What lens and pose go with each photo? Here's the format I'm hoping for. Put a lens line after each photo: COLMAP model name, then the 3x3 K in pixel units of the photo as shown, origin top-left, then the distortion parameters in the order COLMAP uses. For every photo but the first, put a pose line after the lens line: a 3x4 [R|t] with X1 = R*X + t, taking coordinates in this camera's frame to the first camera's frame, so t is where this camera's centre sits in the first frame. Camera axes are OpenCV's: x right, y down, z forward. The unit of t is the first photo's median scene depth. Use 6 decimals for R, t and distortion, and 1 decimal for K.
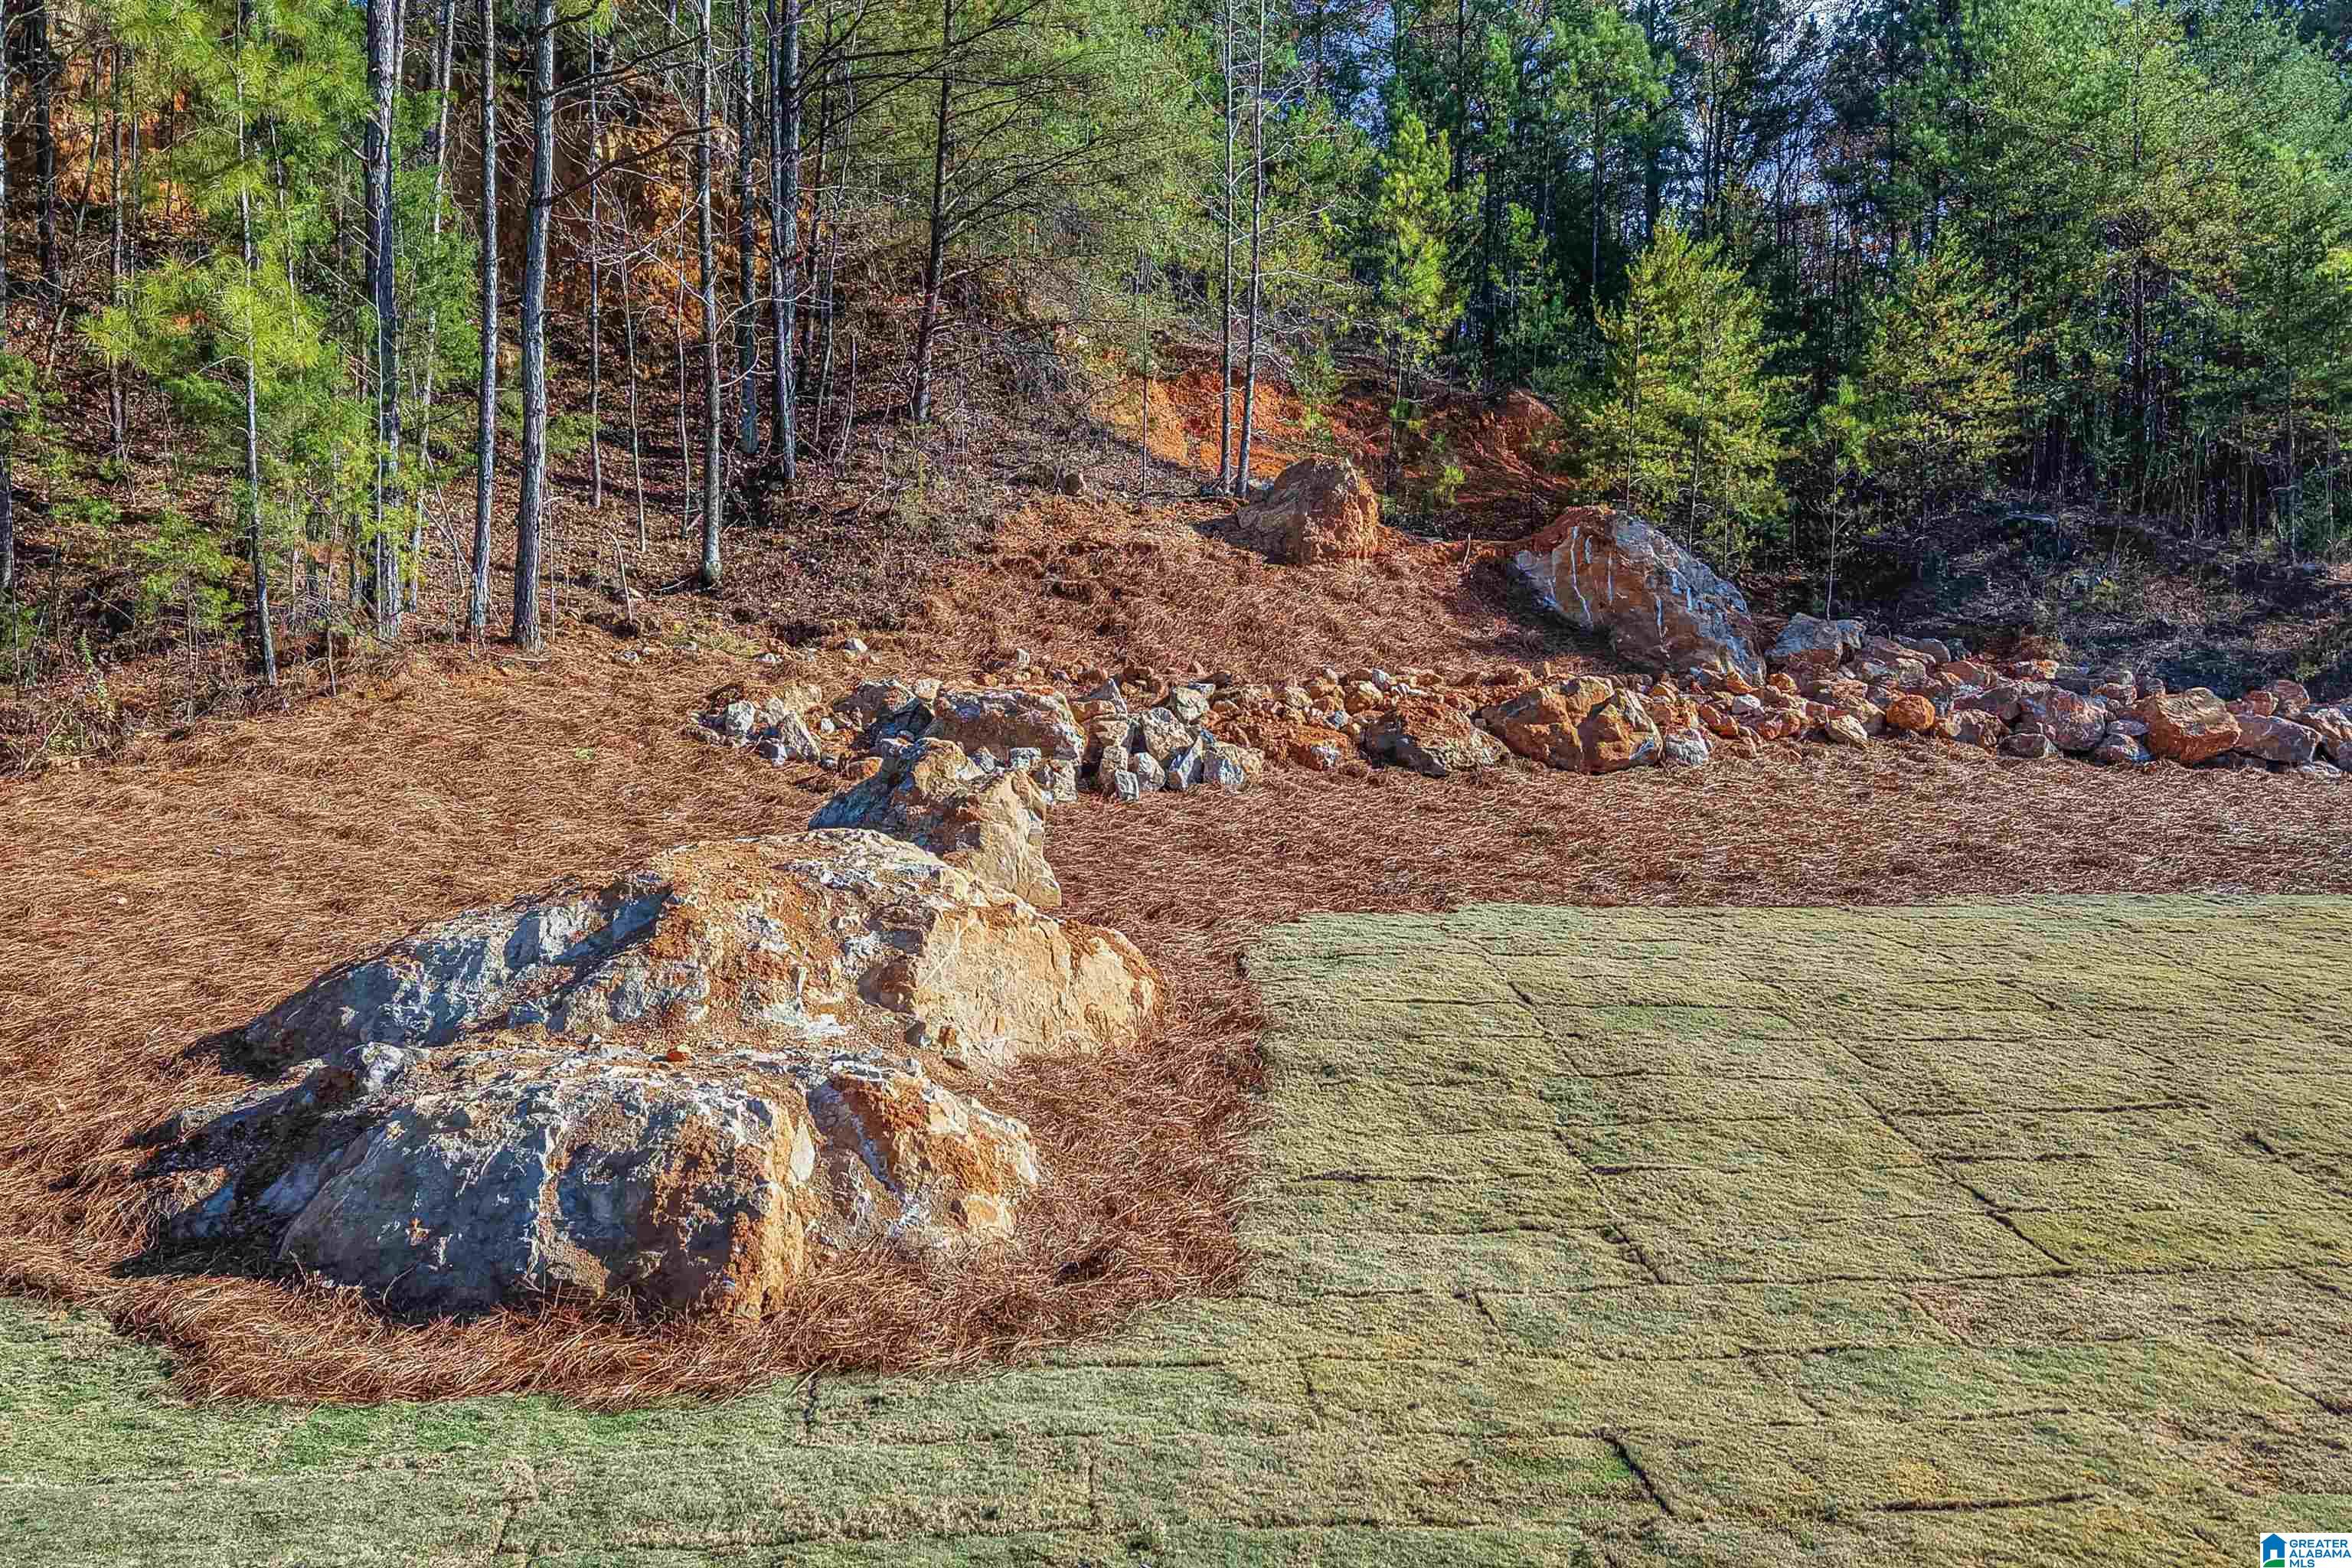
lens RADIAL K [[1862.9, 0, 1176.0], [0, 1862.9, 784.0], [0, 0, 1]] dist [0.001116, -0.002688]
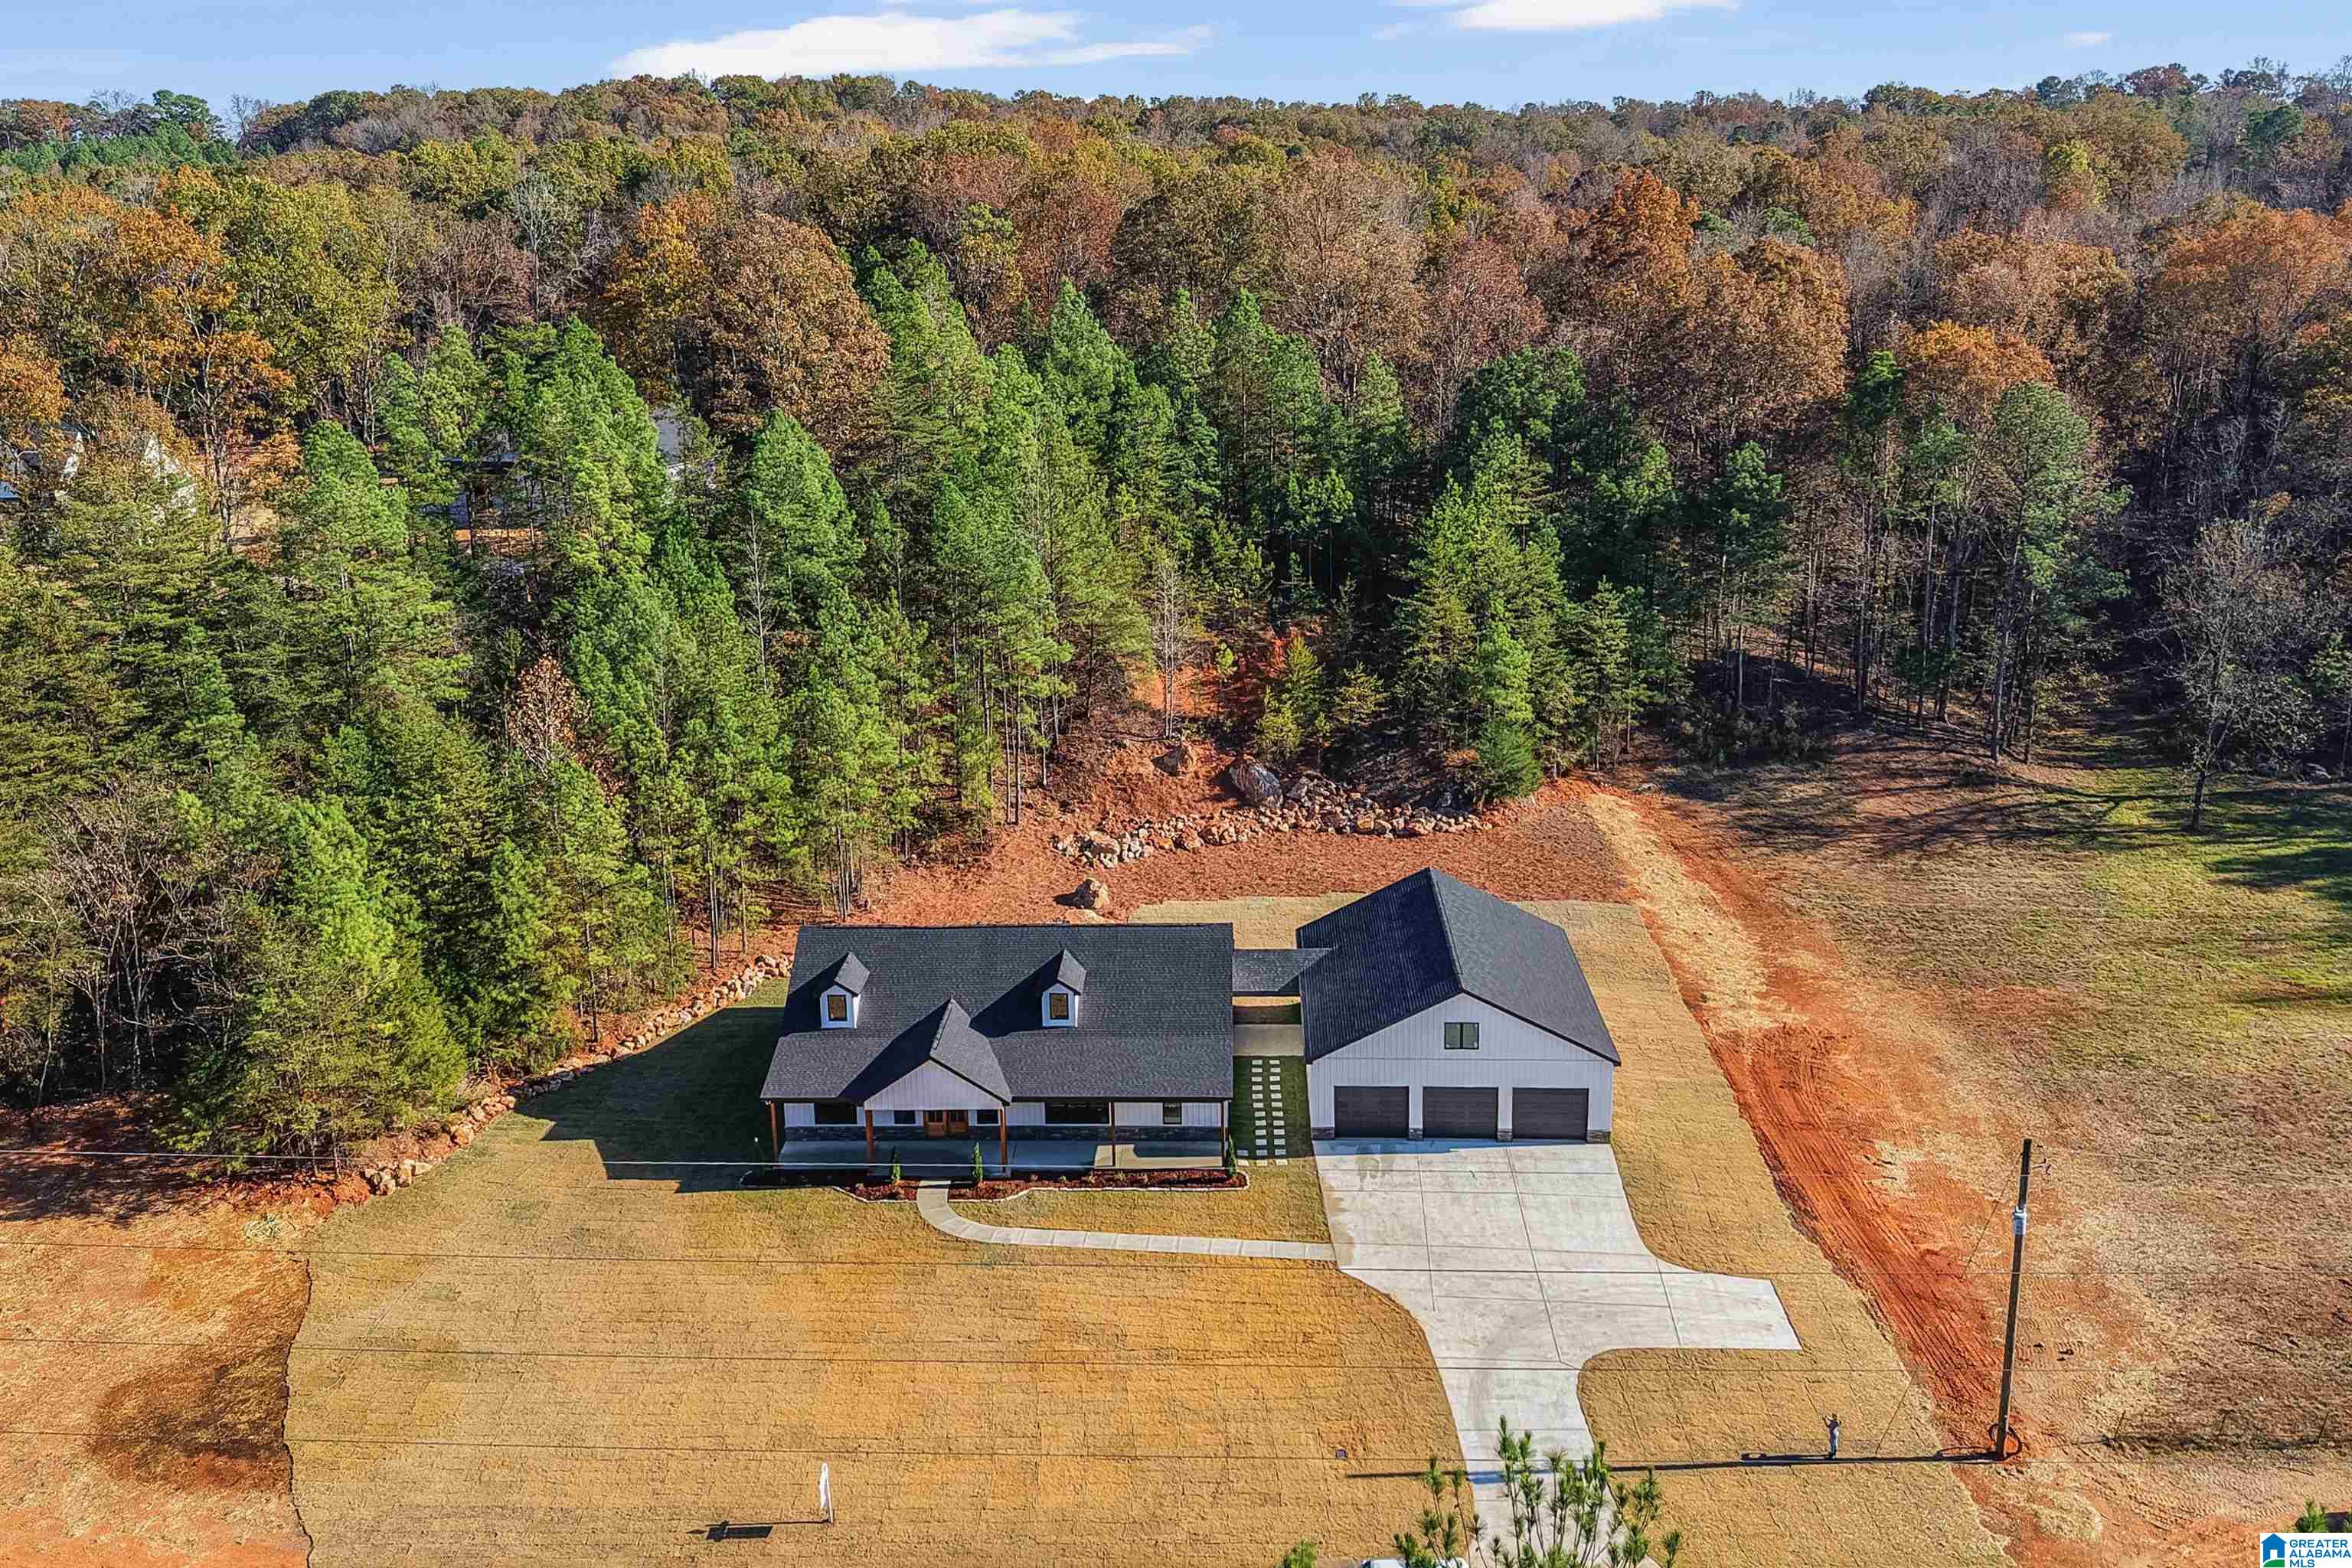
lens RADIAL K [[1862.9, 0, 1176.0], [0, 1862.9, 784.0], [0, 0, 1]] dist [0.001116, -0.002688]
pose [[0.995292, 0.002980, -0.096871, 0.504813], [0.021094, 0.968905, 0.246533, -1.213842], [0.094594, -0.247416, 0.964281, -3.307629]]
